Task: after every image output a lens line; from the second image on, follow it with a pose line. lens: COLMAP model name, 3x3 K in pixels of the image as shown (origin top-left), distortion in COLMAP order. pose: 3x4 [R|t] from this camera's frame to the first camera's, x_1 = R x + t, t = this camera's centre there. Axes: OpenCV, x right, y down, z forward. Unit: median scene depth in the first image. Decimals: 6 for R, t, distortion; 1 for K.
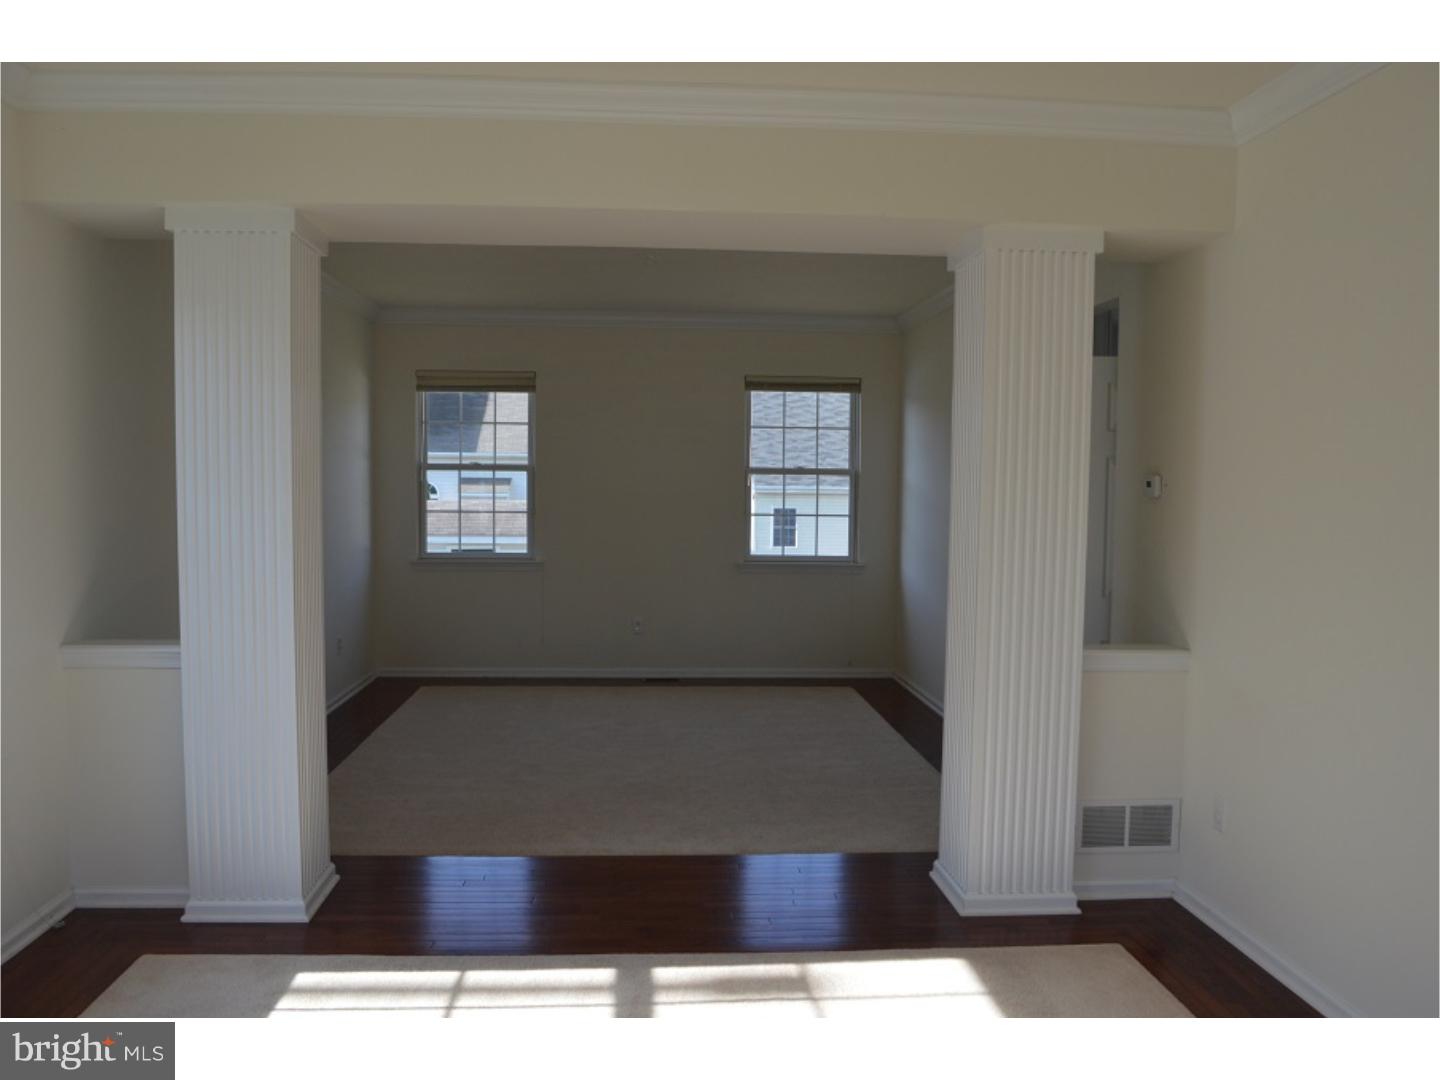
lens RADIAL K [[1169.4, 0, 725.0], [0, 1169.4, 540.5], [0, 0, 1]] dist [-0.076152, 0.013564]
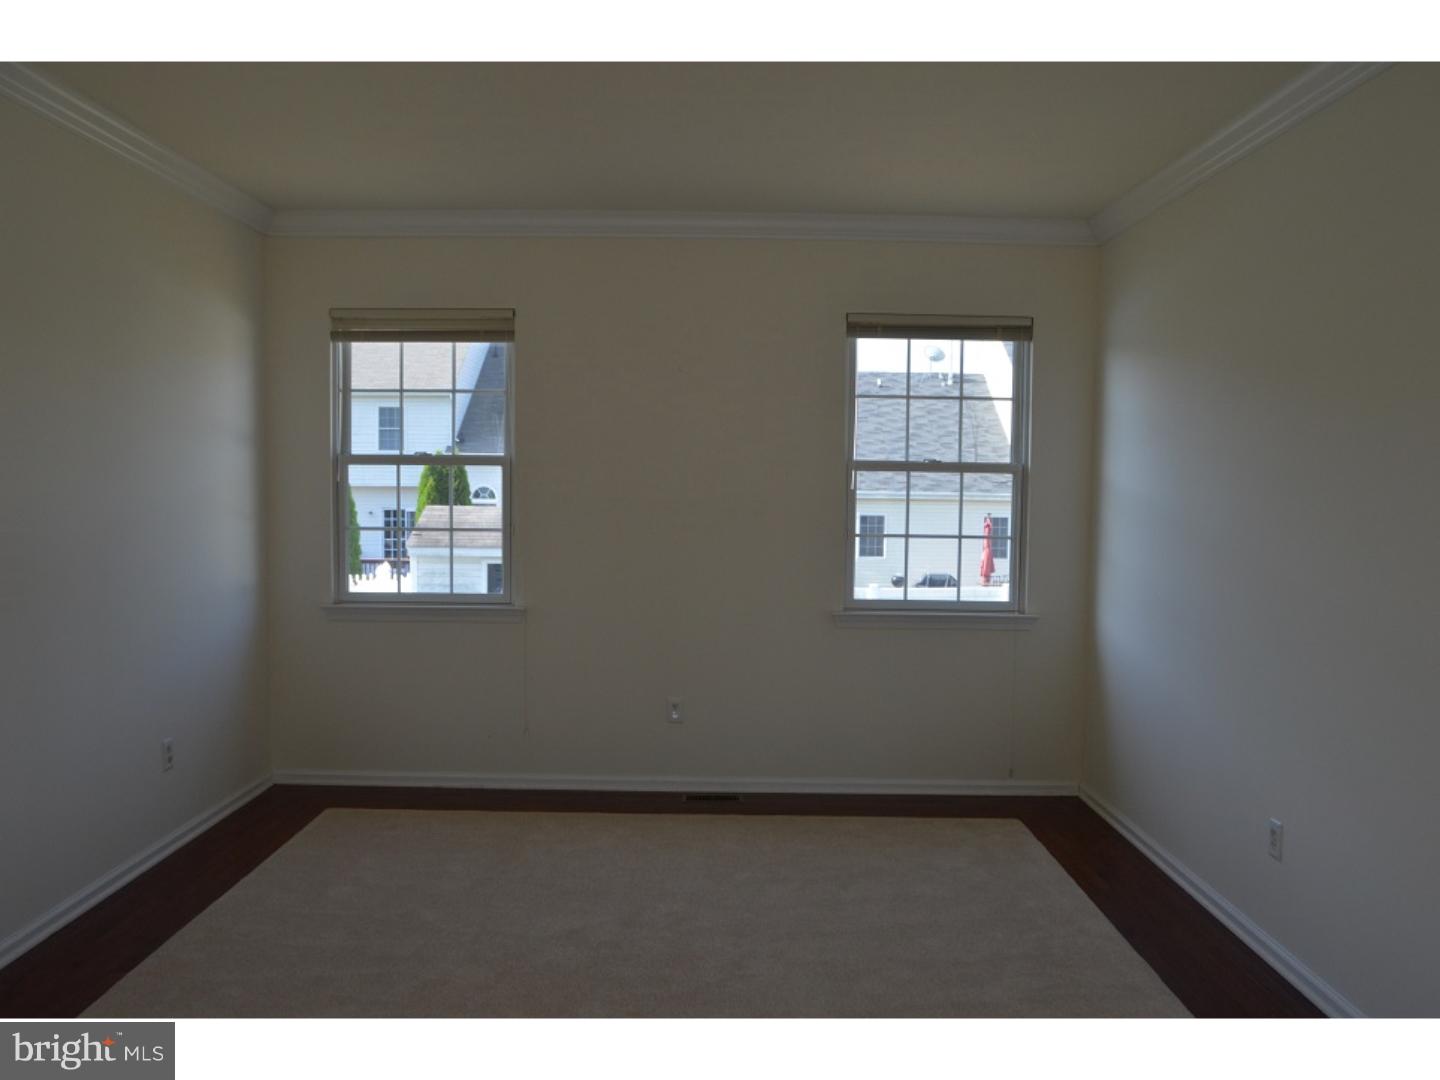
lens RADIAL K [[1169.4, 0, 712.4], [0, 1169.4, 537.4], [0, 0, 1]] dist [-0.076152, 0.013564]
pose [[0.996850, 0.004684, -0.079176, -0.004453], [-0.005215, 0.999965, -0.006498, -0.016508], [0.079143, 0.006890, 0.996839, 0.365226]]
